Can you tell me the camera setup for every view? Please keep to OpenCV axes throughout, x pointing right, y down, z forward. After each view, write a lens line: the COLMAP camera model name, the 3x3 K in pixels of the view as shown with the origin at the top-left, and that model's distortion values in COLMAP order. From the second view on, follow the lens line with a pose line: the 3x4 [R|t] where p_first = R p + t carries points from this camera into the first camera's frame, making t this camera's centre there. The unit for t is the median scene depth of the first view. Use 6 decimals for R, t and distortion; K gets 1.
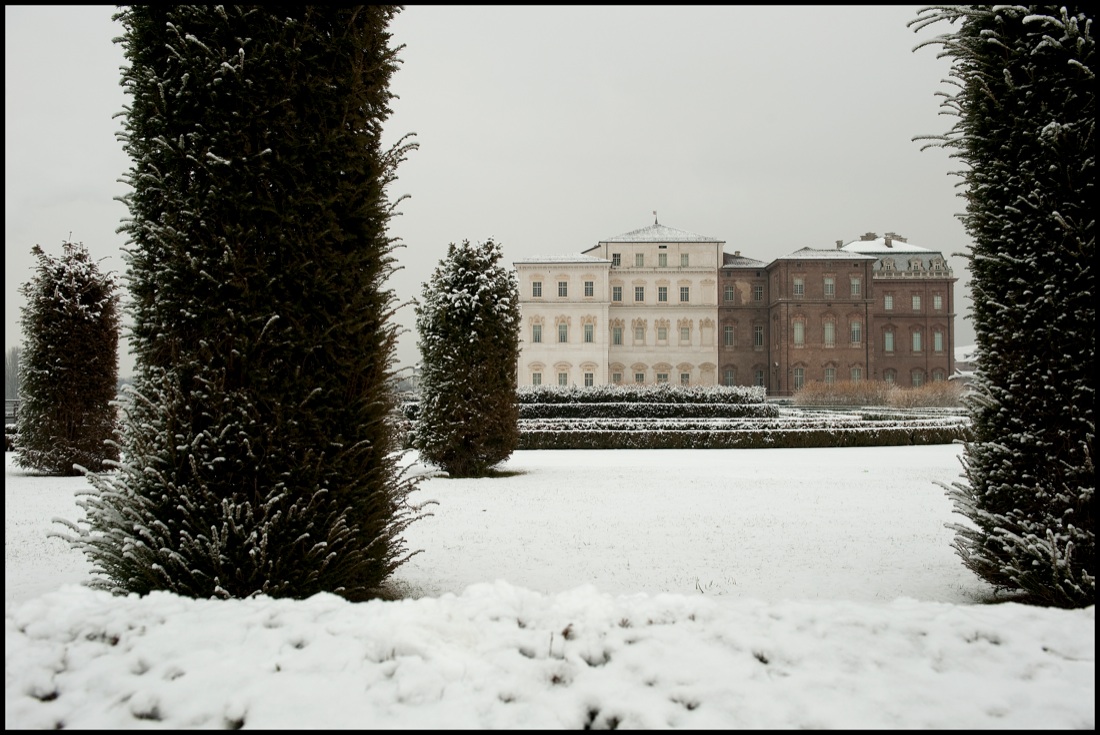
lens RADIAL K [[2266.6, 0, 549.0], [0, 2266.6, 366.3], [0, 0, 1]] dist [0.352969, 0.000000]
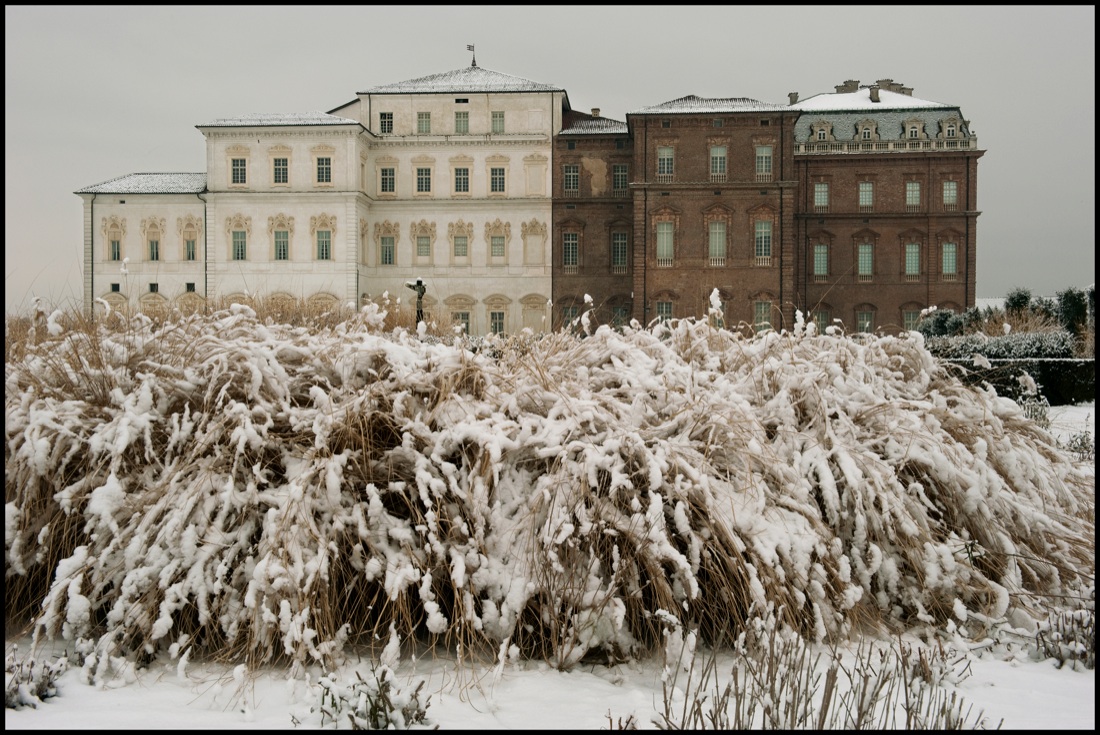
lens RADIAL K [[2266.6, 0, 551.0], [0, 2266.6, 369.1], [0, 0, 1]] dist [0.352969, 0.000000]
pose [[0.986549, 0.001866, -0.163457, 0.171504], [0.001114, 0.999835, 0.018141, 0.007237], [0.163464, -0.018079, 0.986384, 0.411160]]
